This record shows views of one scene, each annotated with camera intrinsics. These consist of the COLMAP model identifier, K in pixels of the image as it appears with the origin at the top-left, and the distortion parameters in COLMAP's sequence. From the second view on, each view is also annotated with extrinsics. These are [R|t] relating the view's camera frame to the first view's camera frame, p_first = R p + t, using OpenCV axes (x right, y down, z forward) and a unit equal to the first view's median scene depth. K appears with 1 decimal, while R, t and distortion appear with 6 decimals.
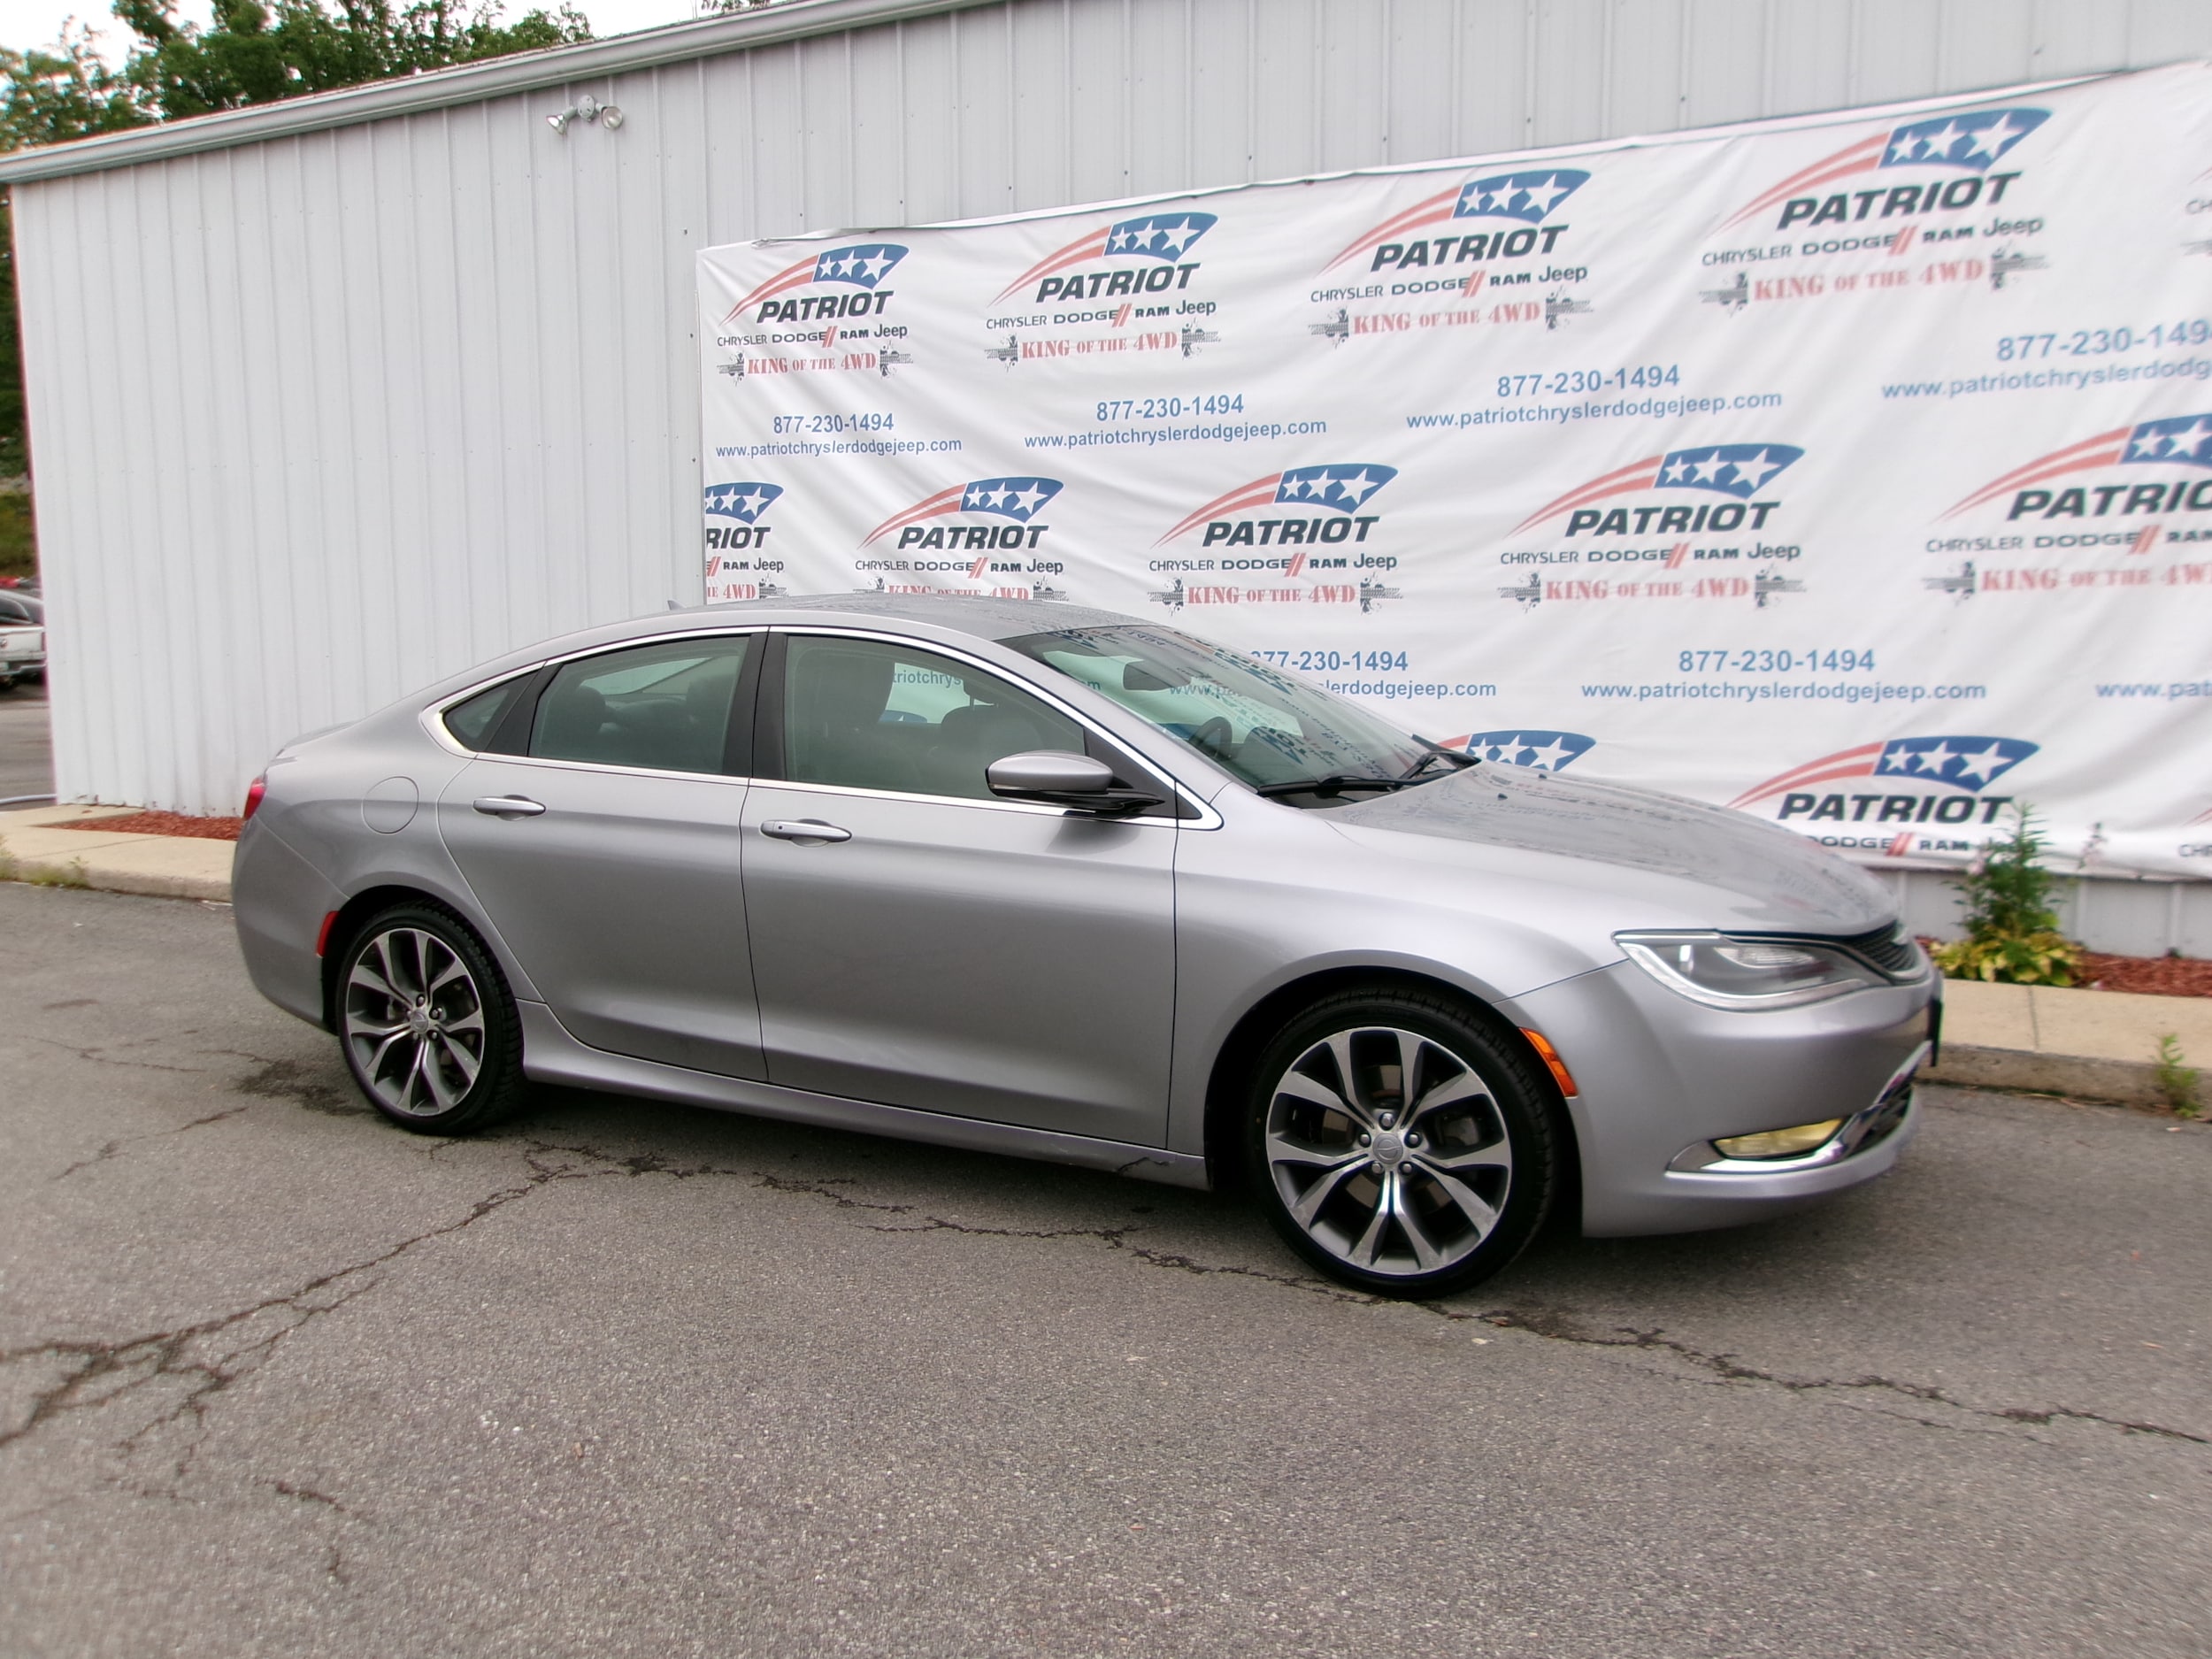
lens RADIAL K [[1800.8, 0, 1118.7], [0, 1800.8, 812.9], [0, 0, 1]] dist [-0.018774, 0.041546]
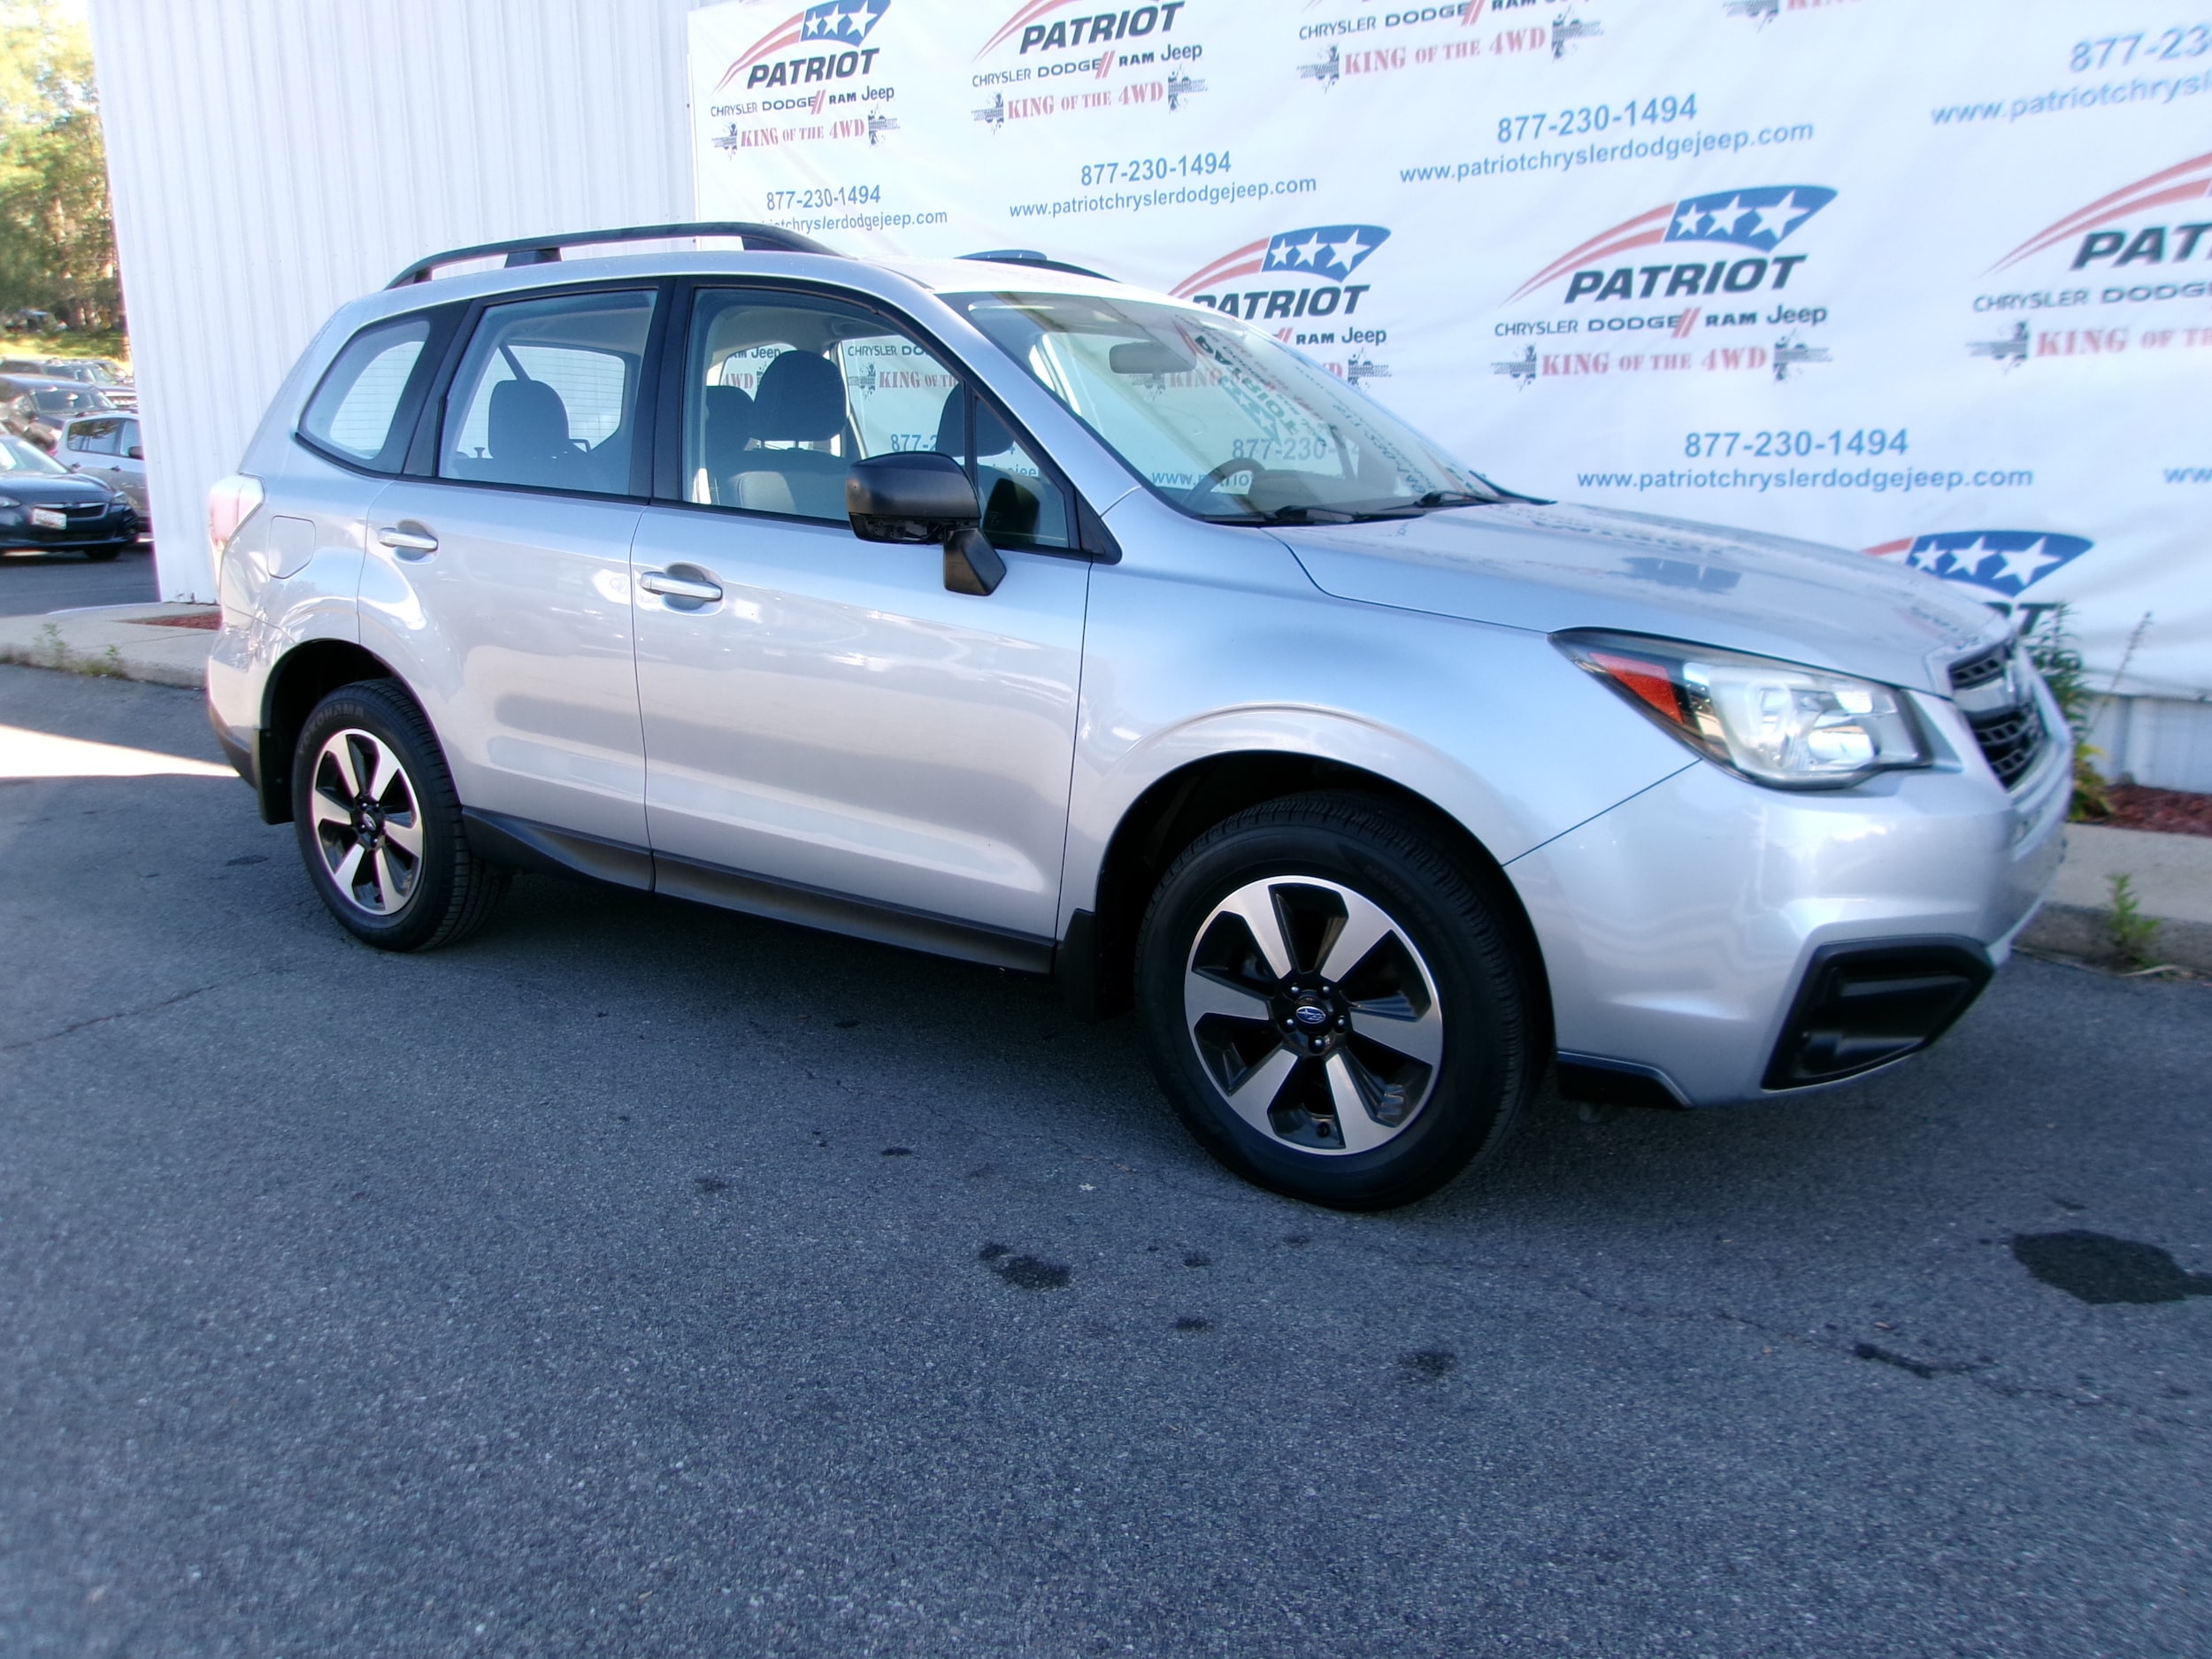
lens RADIAL K [[1800.8, 0, 1098.1], [0, 1800.8, 815.6], [0, 0, 1]] dist [-0.018774, 0.041546]
pose [[0.989799, 0.028756, -0.139542, 0.158866], [-0.015020, 0.995023, 0.098510, 0.014142], [0.141680, -0.095409, 0.985304, 0.078034]]
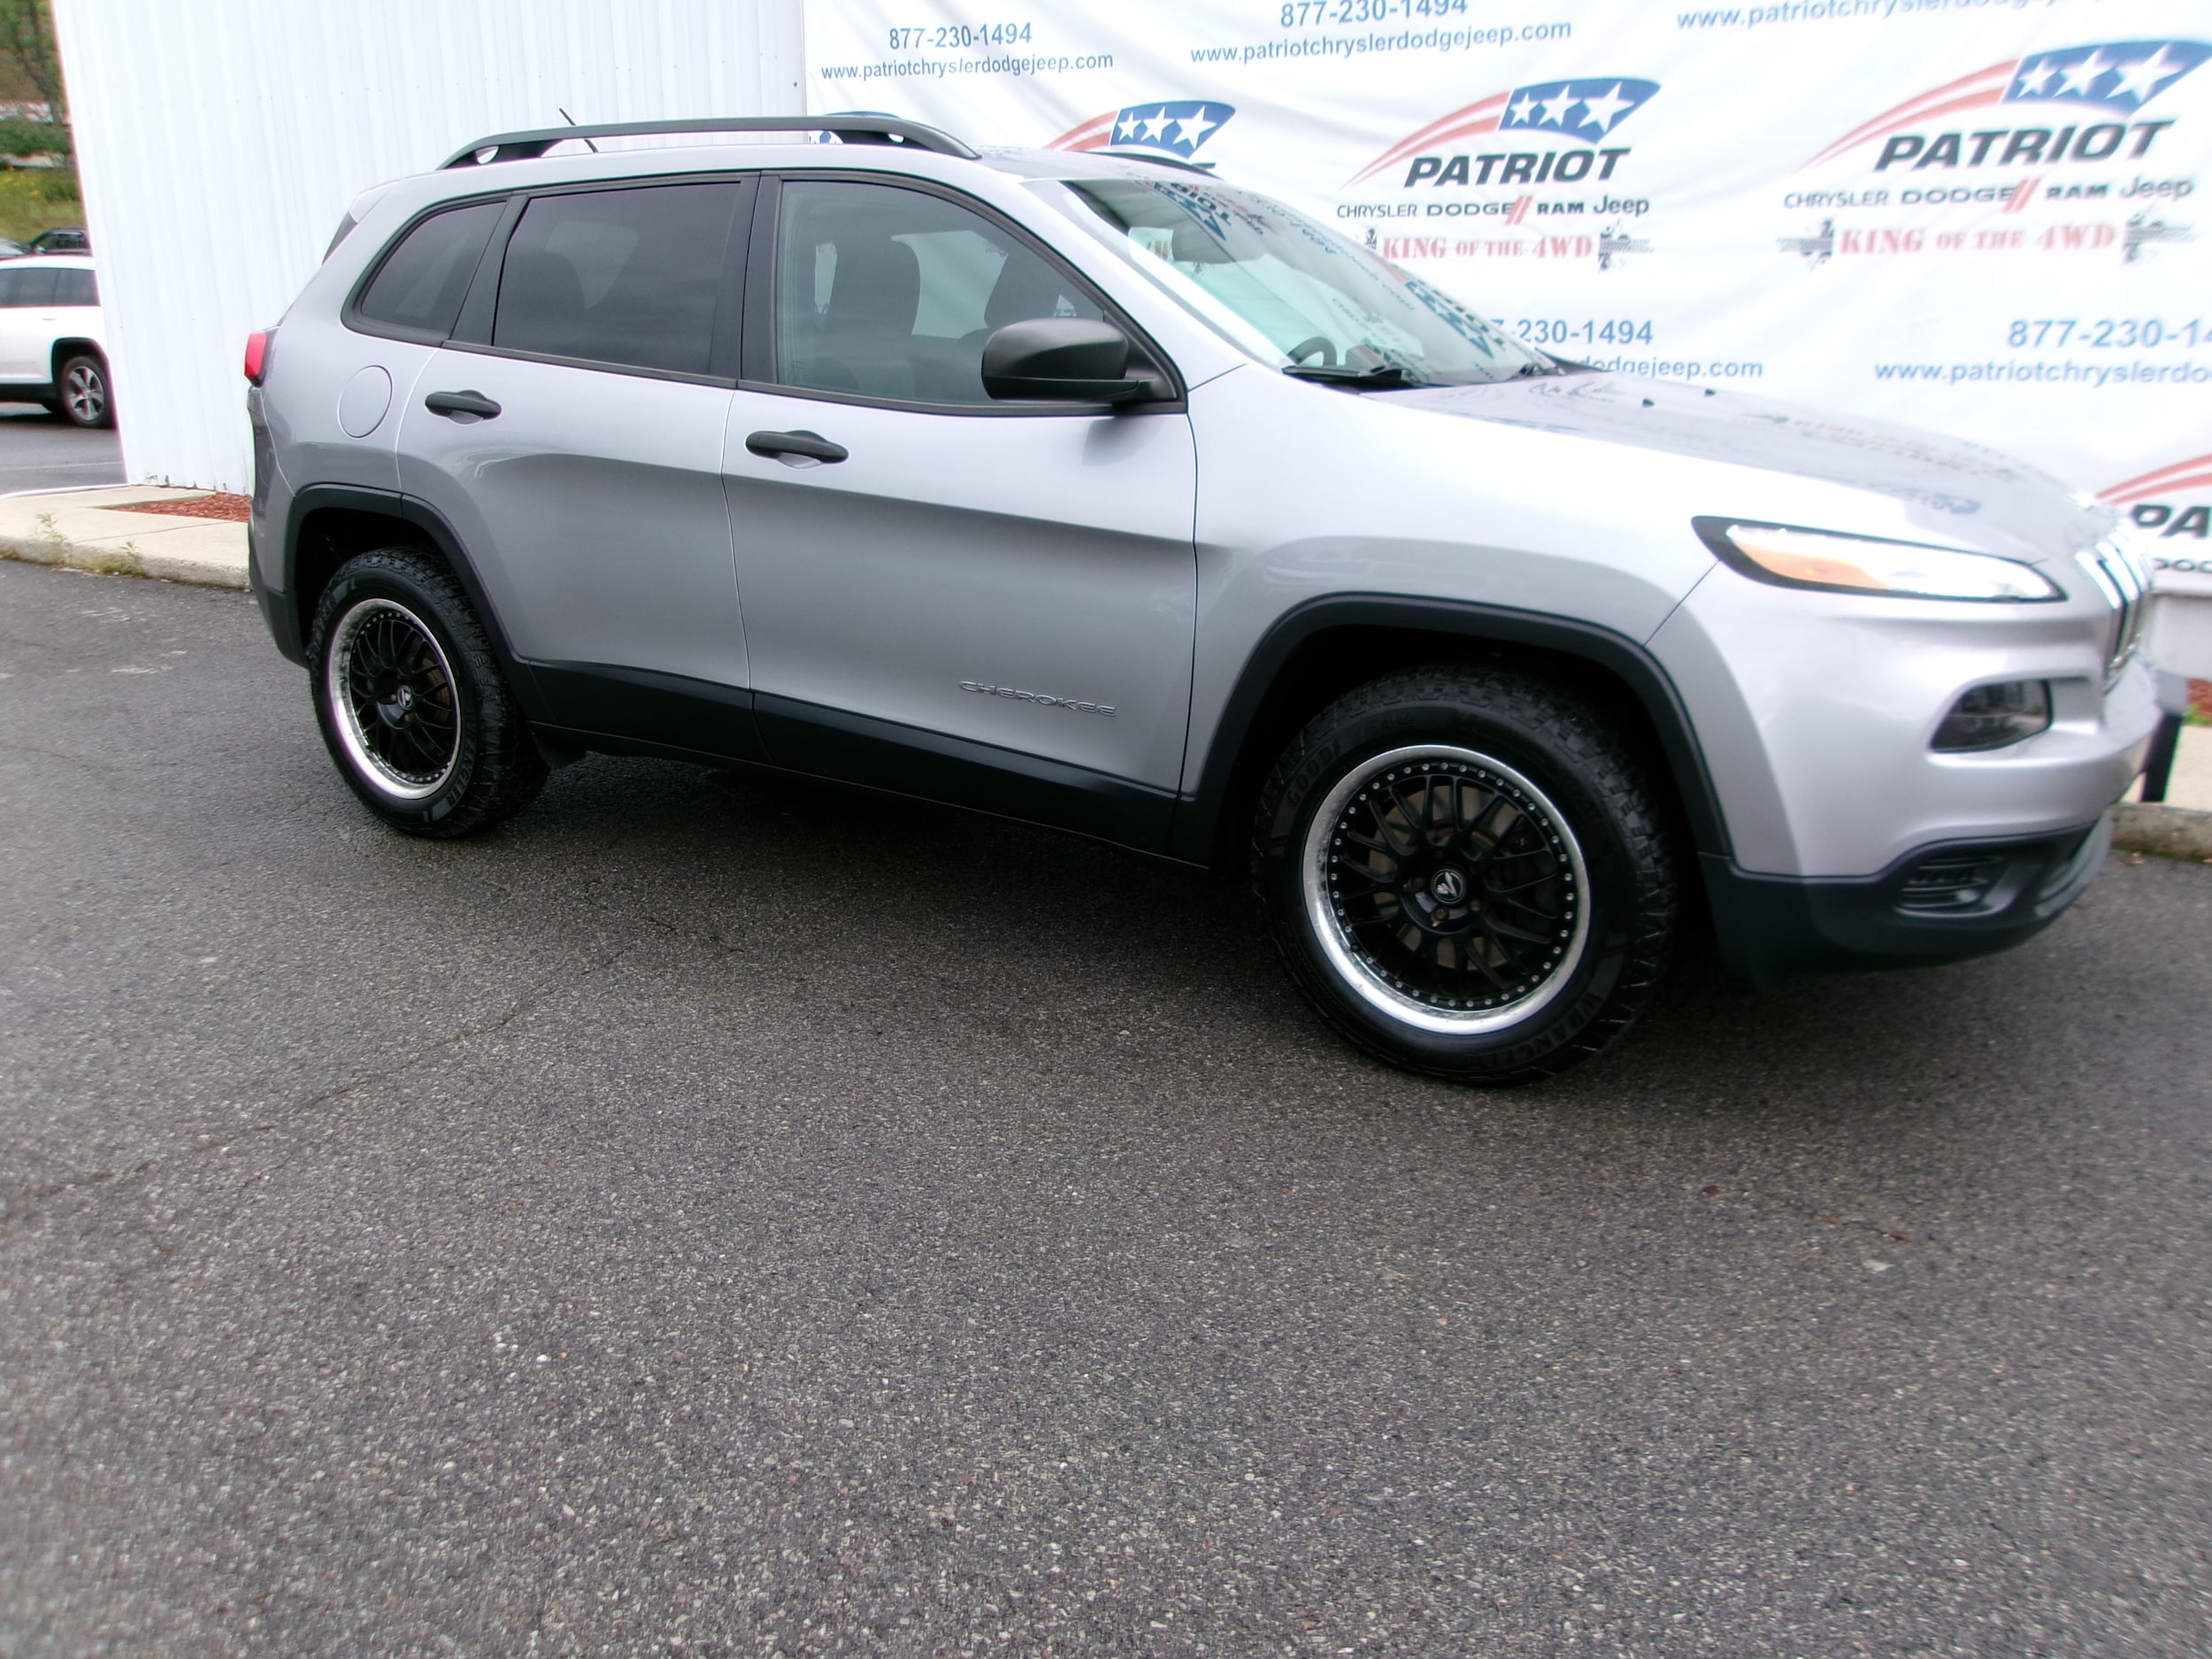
lens RADIAL K [[1800.8, 0, 1112.9], [0, 1800.8, 828.4], [0, 0, 1]] dist [-0.018774, 0.041546]
pose [[0.997598, 0.029504, -0.062672, -0.030457], [-0.018386, 0.985085, 0.171082, 0.003272], [0.066785, -0.169519, 0.983261, 0.152667]]
